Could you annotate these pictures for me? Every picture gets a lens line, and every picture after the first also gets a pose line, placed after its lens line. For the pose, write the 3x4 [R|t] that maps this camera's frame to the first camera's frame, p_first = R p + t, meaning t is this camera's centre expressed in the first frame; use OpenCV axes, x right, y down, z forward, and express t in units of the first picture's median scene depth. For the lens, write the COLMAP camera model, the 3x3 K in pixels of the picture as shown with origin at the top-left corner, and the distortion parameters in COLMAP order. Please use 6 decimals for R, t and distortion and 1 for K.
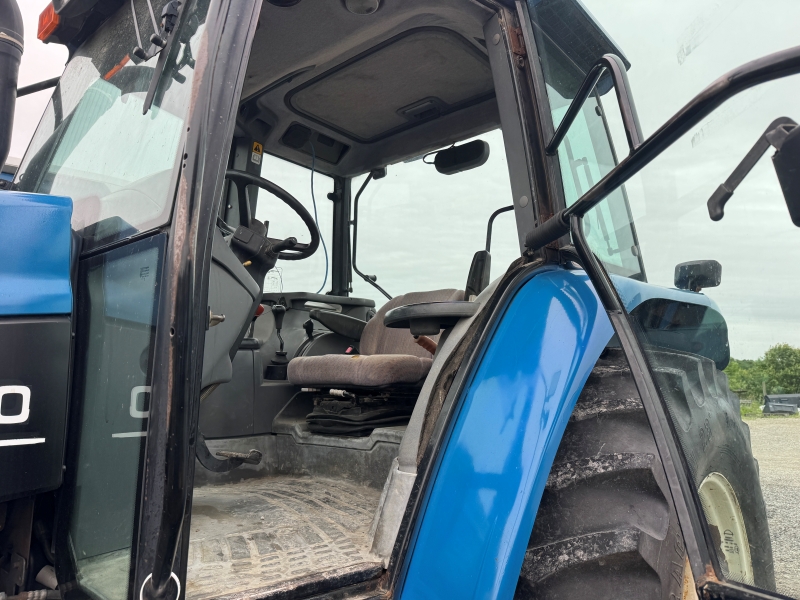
lens RADIAL K [[564.3, 0, 412.9], [0, 564.3, 287.2], [0, 0, 1]] dist [-0.002038, -0.002903]
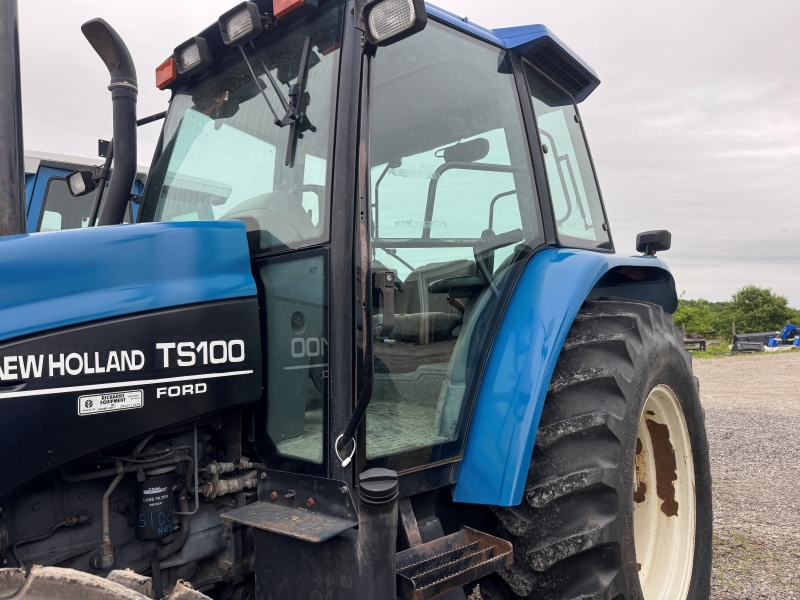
lens RADIAL K [[559.6, 0, 400.3], [0, 559.6, 292.2], [0, 0, 1]] dist [0.071439, -0.118785]
pose [[0.998998, -0.042057, 0.015318, -0.145548], [0.040588, 0.995459, 0.086106, -0.056770], [-0.018870, -0.085398, 0.996168, -0.415141]]
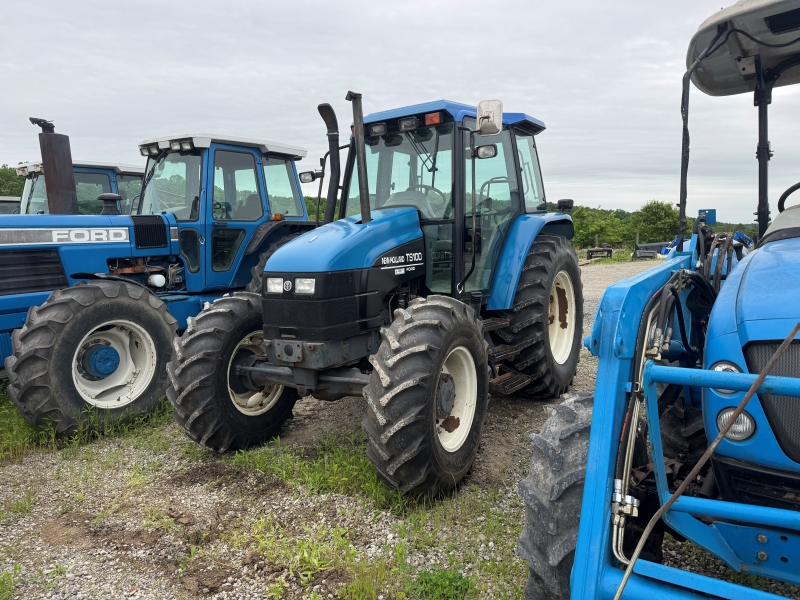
lens RADIAL K [[569.2, 0, 400.8], [0, 569.2, 302.8], [0, 0, 1]] dist [0.112257, -0.147211]
pose [[0.989585, -0.053755, 0.133537, -0.953548], [0.016313, 0.963562, 0.266988, -0.446535], [-0.143023, -0.262029, 0.954403, -2.332920]]
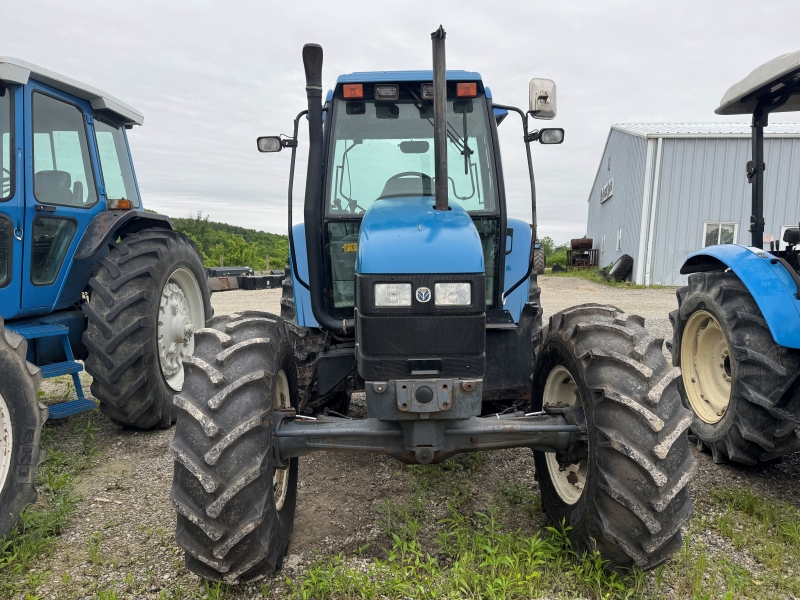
lens RADIAL K [[592.0, 0, 400.0], [0, 592.0, 300.0], [0, 0, 1]] dist [0.050939, -0.063314]
pose [[0.759736, -0.059619, 0.647493, -2.219495], [-0.091773, 0.975988, 0.197547, -0.174177], [-0.643723, -0.209506, 0.736021, -1.074094]]
